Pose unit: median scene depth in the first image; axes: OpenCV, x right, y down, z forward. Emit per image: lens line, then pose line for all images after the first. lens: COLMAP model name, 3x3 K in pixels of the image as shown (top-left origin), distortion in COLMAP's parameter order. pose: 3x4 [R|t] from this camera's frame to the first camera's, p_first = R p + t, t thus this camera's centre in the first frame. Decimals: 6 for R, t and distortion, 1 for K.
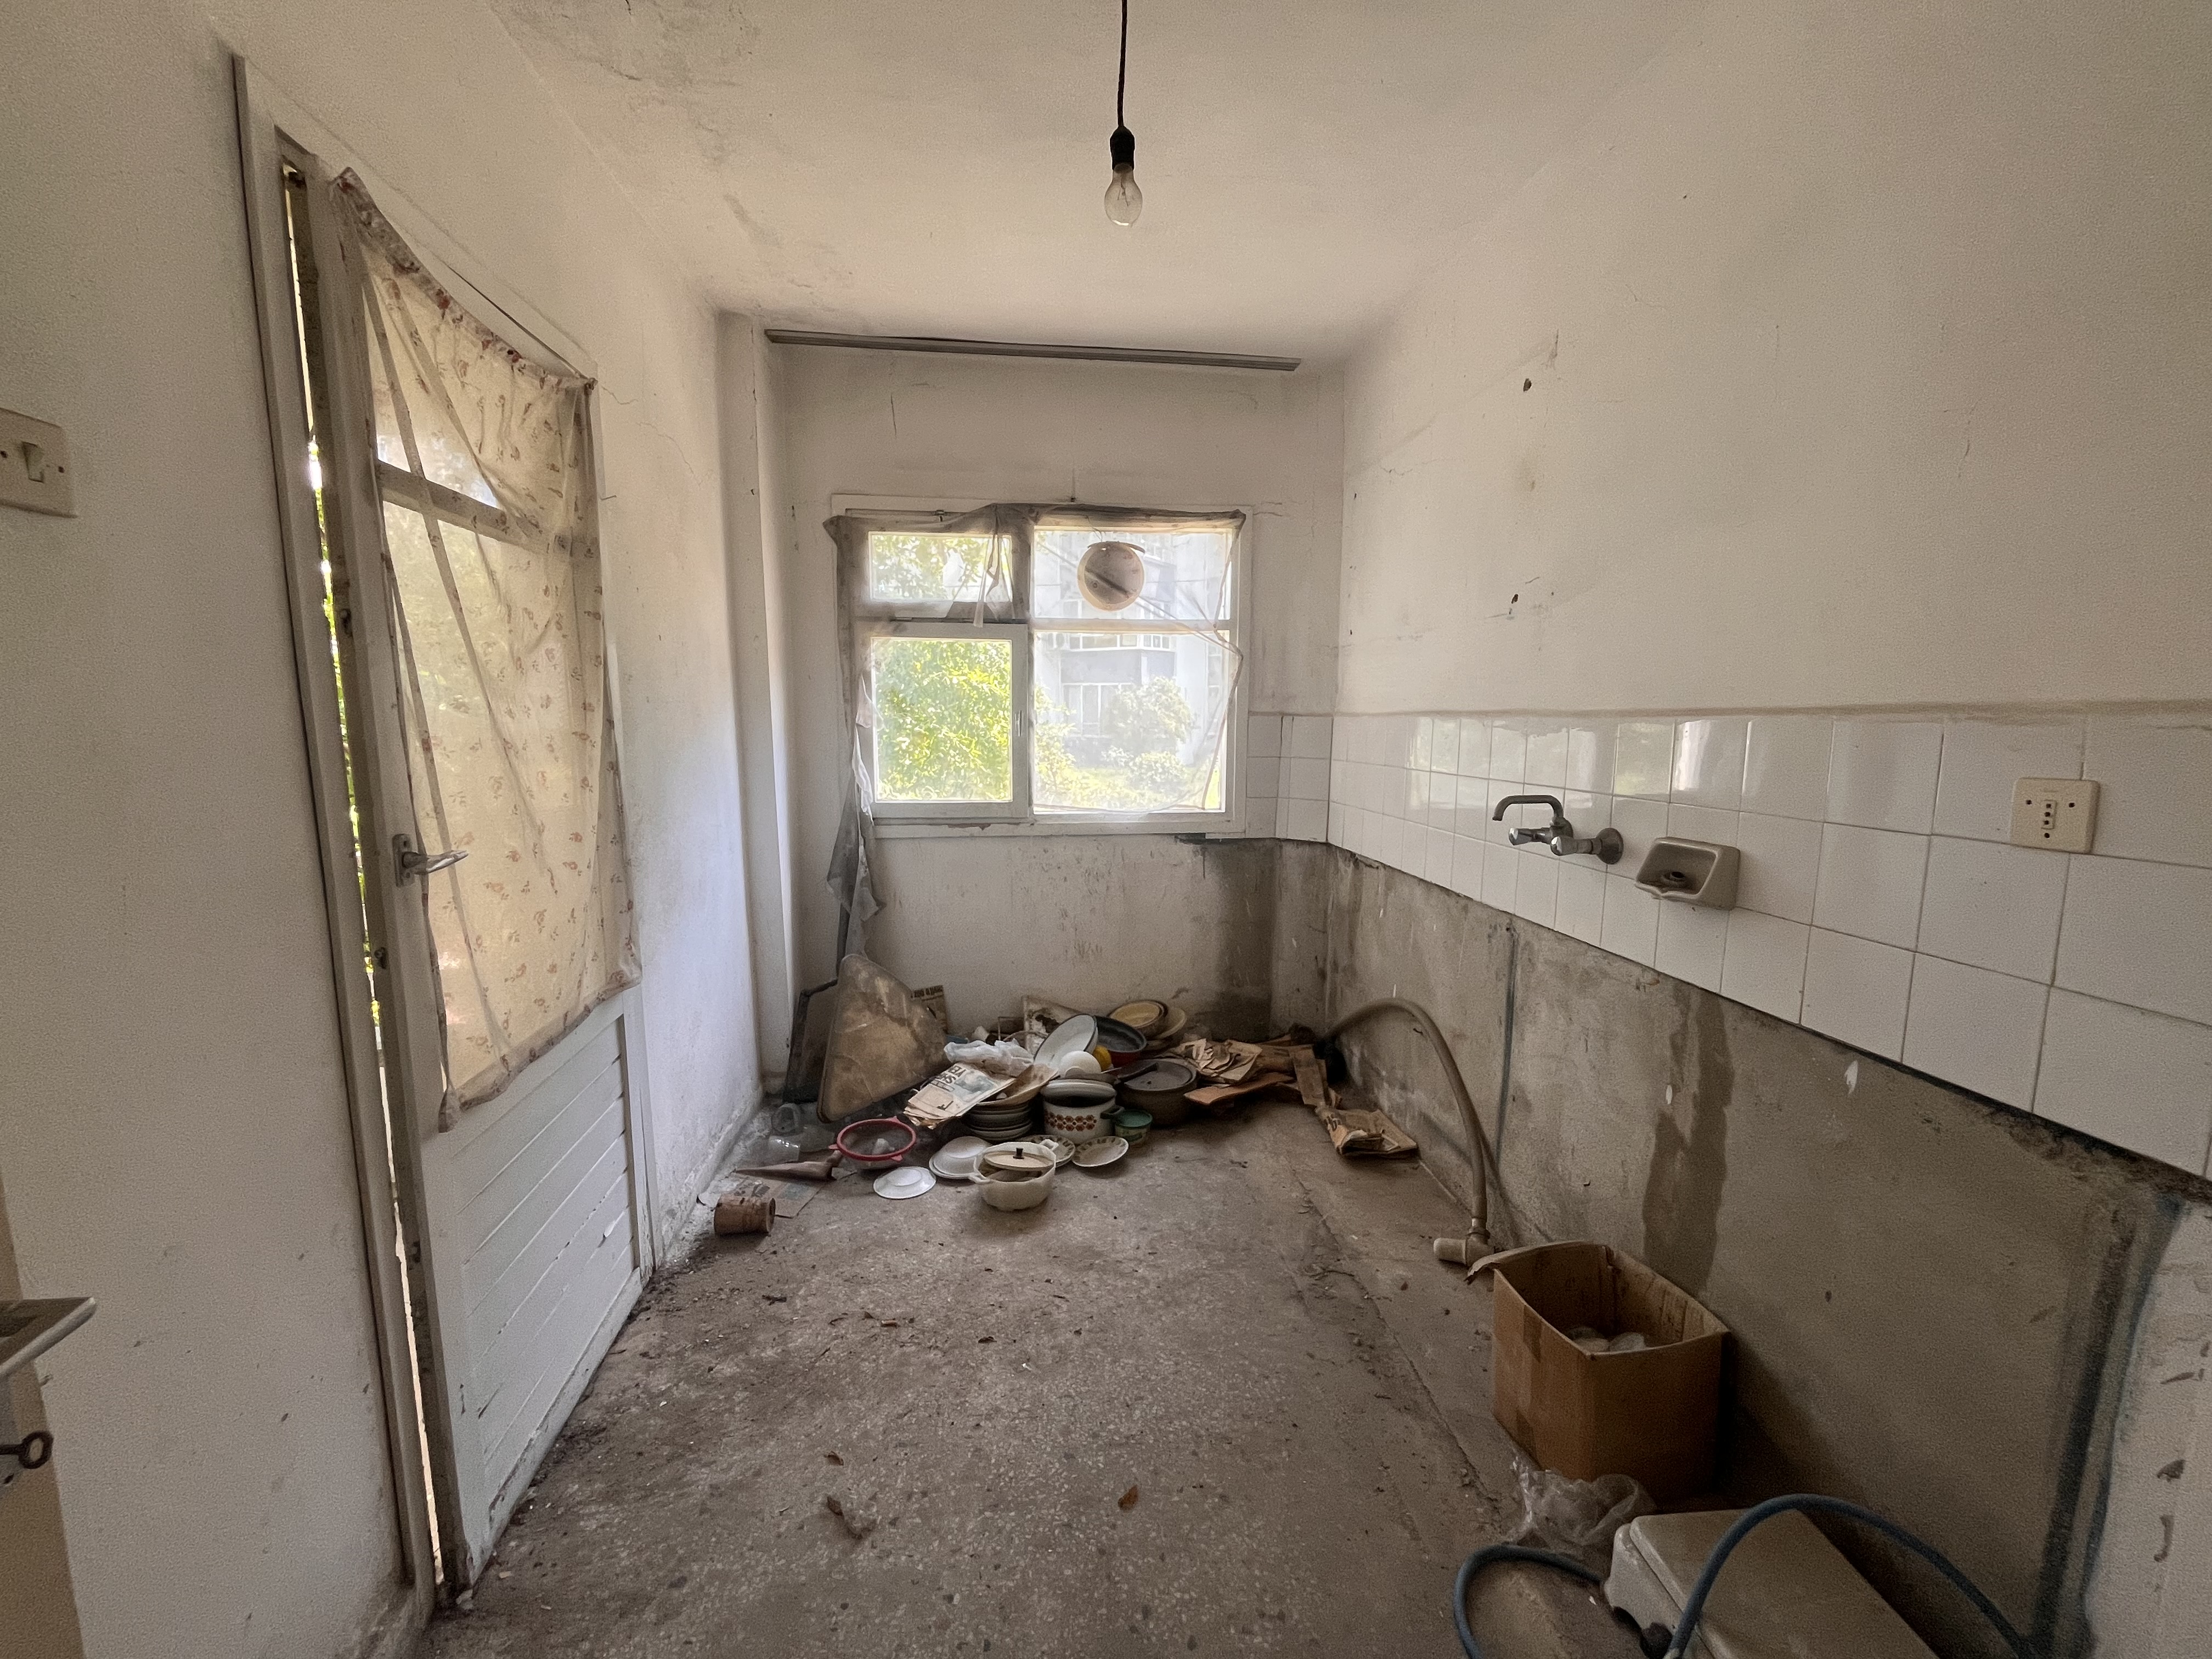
lens RADIAL K [[893.7, 0, 1102.9], [0, 893.7, 835.0], [0, 0, 1]] dist [-0.001819, -0.000070]
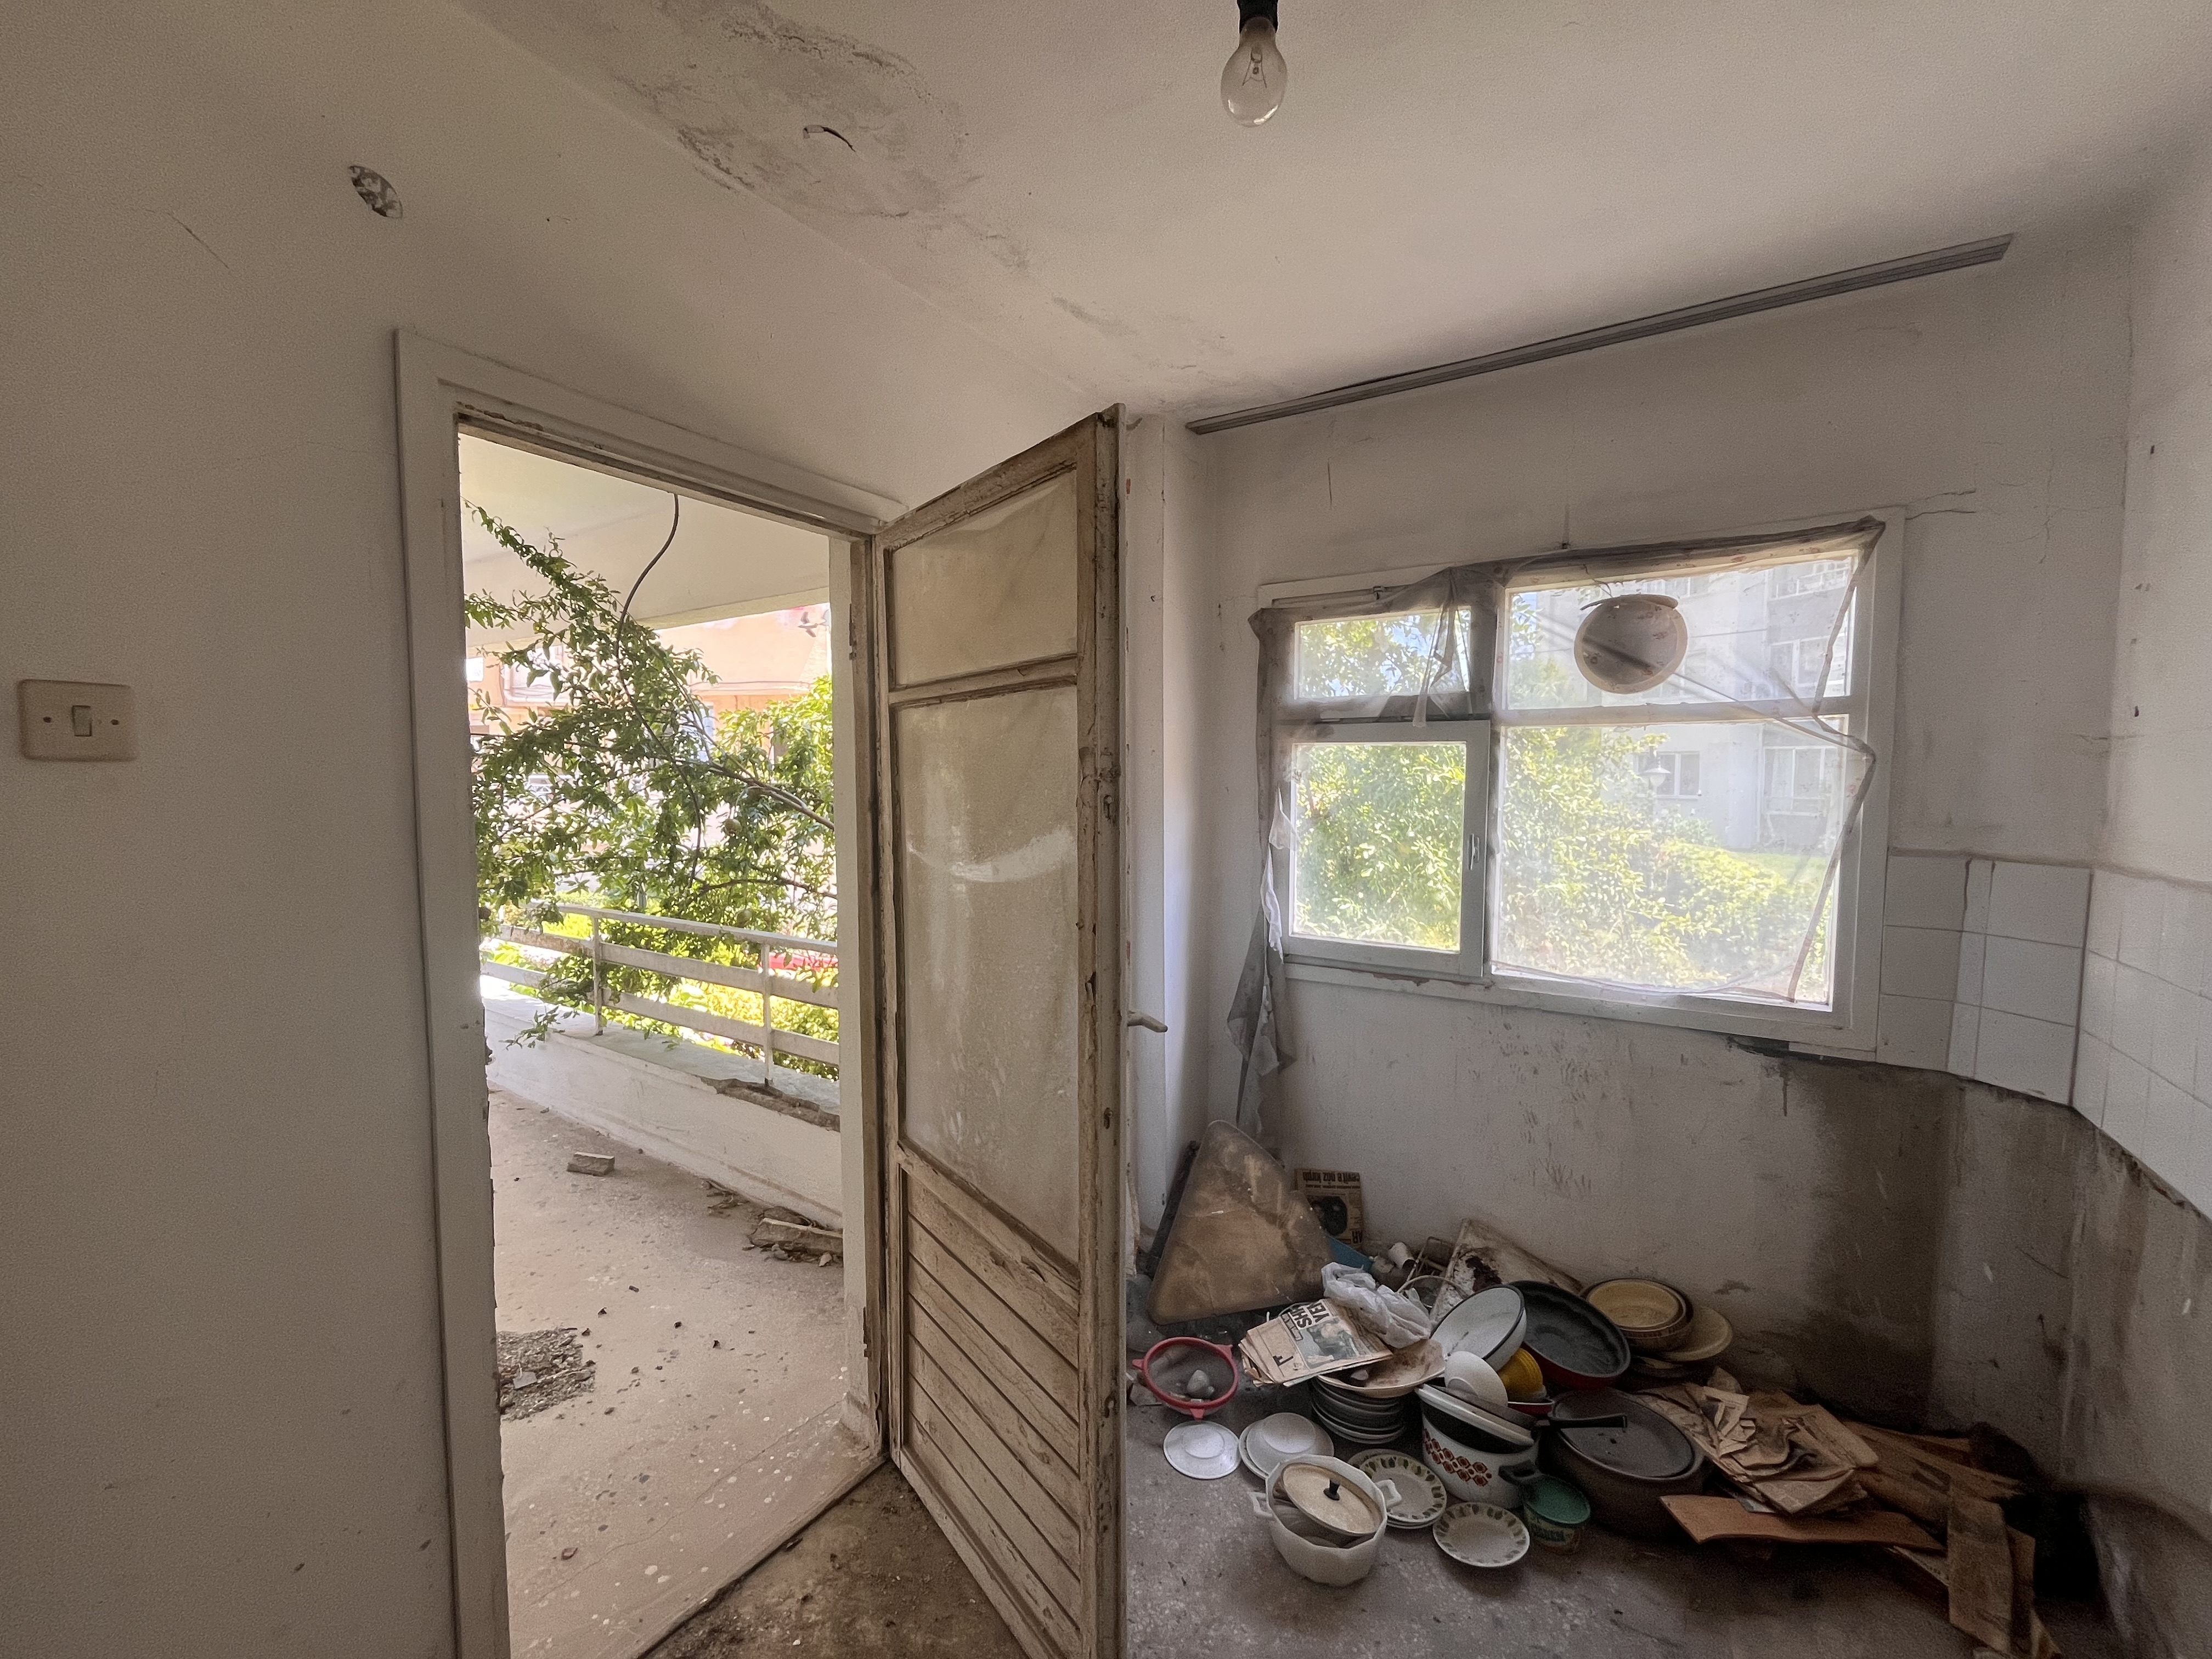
lens RADIAL K [[896.2, 0, 1100.4], [0, 896.2, 833.6], [0, 0, 1]] dist [-0.002874, -0.000506]
pose [[0.767794, 0.038957, -0.639511, 0.149595], [-0.087398, 0.995188, -0.044306, -0.081733], [0.634708, 0.089910, 0.767504, 0.235054]]
